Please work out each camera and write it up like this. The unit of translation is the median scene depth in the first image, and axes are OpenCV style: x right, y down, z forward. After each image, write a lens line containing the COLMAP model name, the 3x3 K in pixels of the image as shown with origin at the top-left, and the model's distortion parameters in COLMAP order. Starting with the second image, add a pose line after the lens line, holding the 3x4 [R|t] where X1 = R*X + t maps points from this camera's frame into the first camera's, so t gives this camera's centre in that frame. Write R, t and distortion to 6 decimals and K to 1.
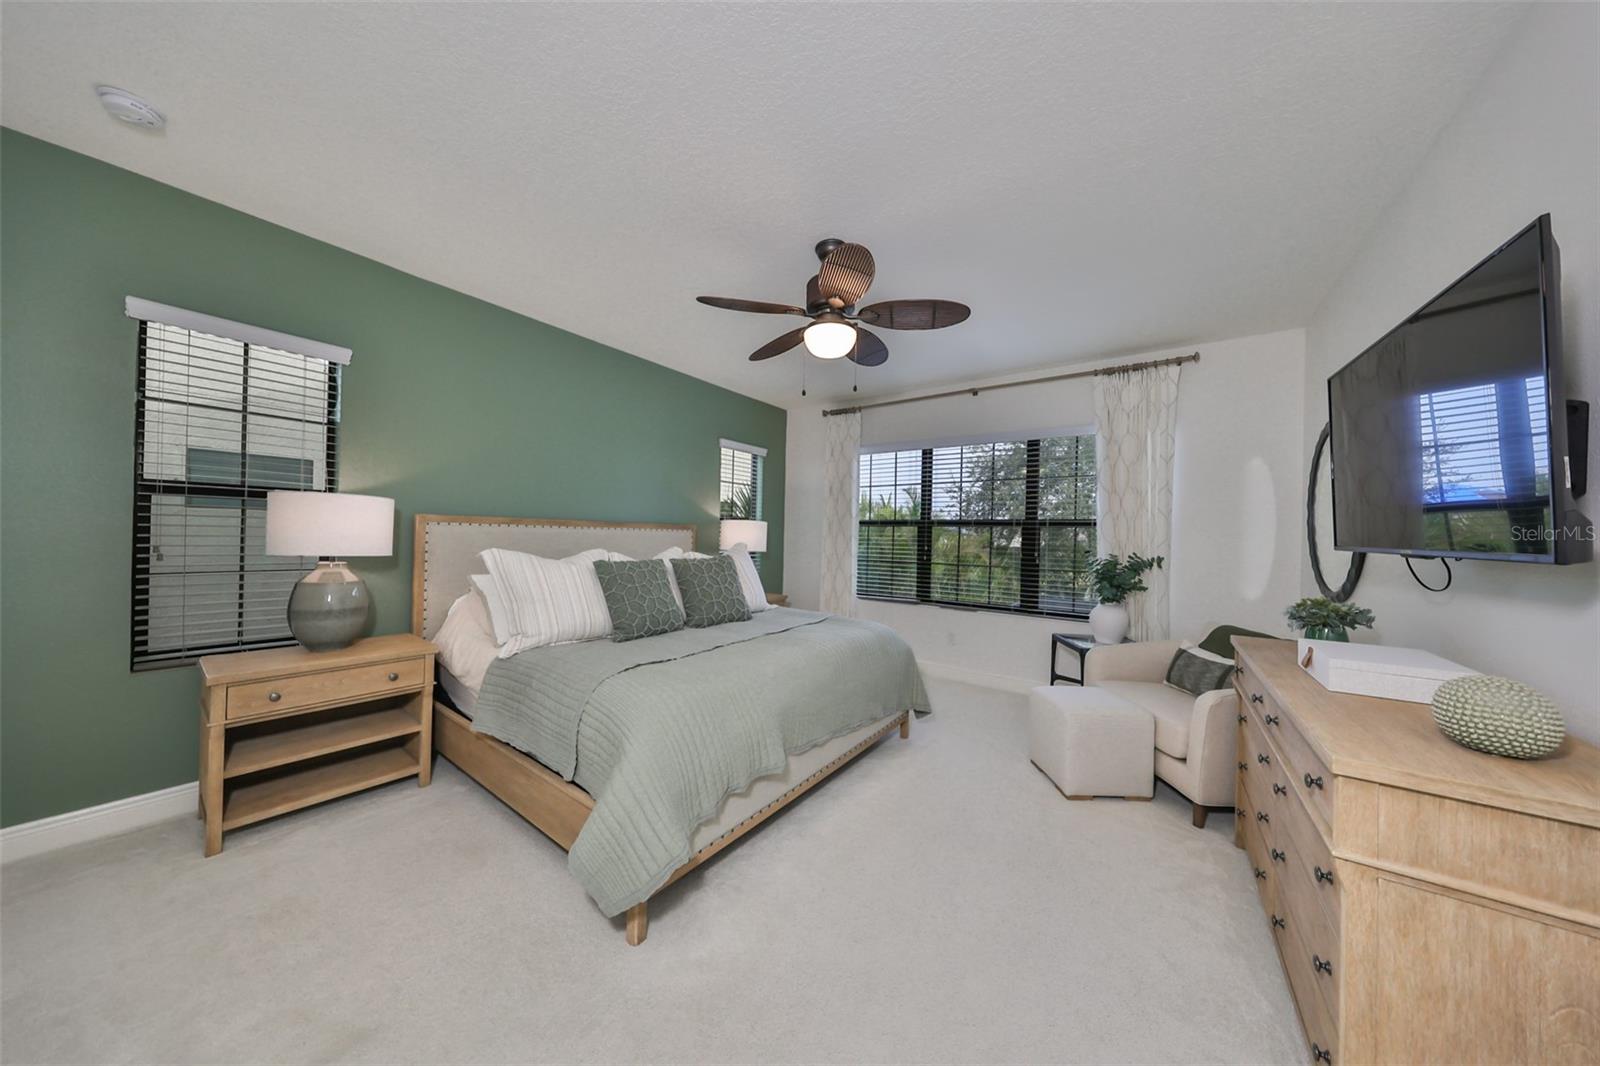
lens RADIAL K [[492.7, 0, 796.4], [0, 492.7, 535.9], [0, 0, 1]] dist [0.000745, 0.000067]
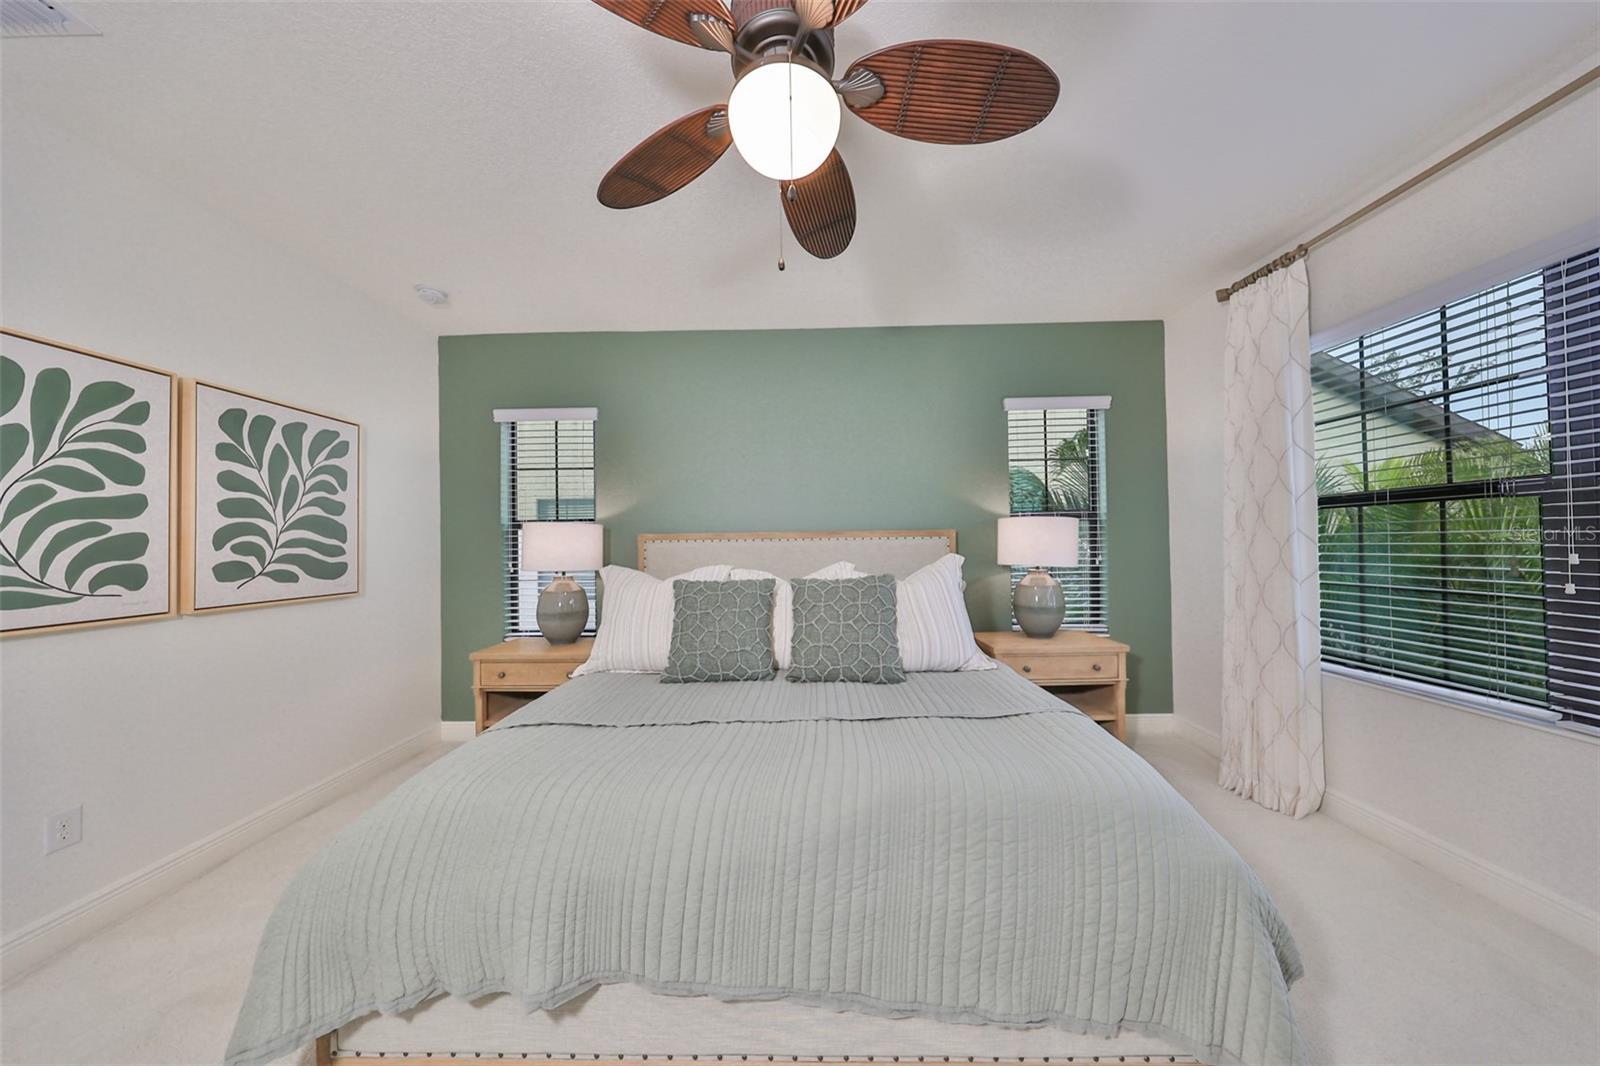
lens RADIAL K [[492.7, 0, 796.4], [0, 492.7, 535.9], [0, 0, 1]] dist [0.000745, 0.000067]
pose [[0.576612, -0.043907, -0.815837, 0.306549], [0.025423, 0.999036, -0.035799, 0.008733], [0.816622, -0.000099, 0.577172, 0.514616]]
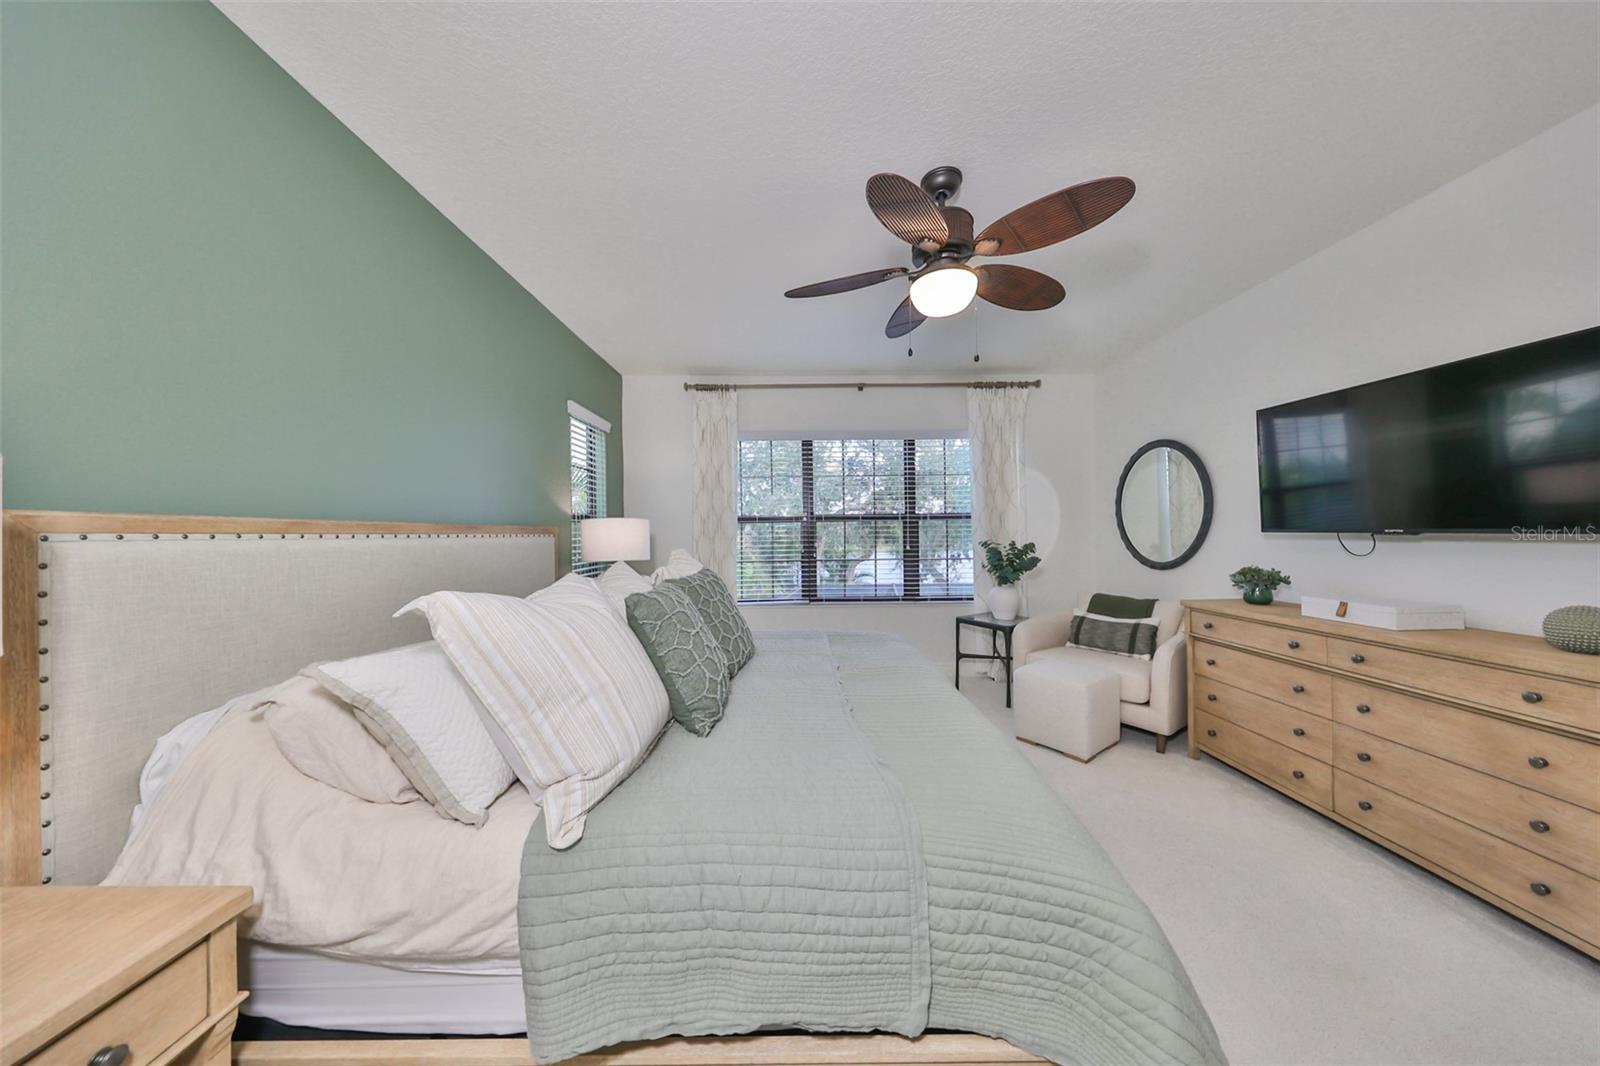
lens RADIAL K [[492.7, 0, 796.4], [0, 492.7, 535.9], [0, 0, 1]] dist [0.000745, 0.000067]
pose [[0.805773, -0.035724, 0.591146, -0.430571], [0.030421, 0.999358, 0.018928, -0.015106], [-0.591443, 0.002731, 0.806342, 0.337022]]
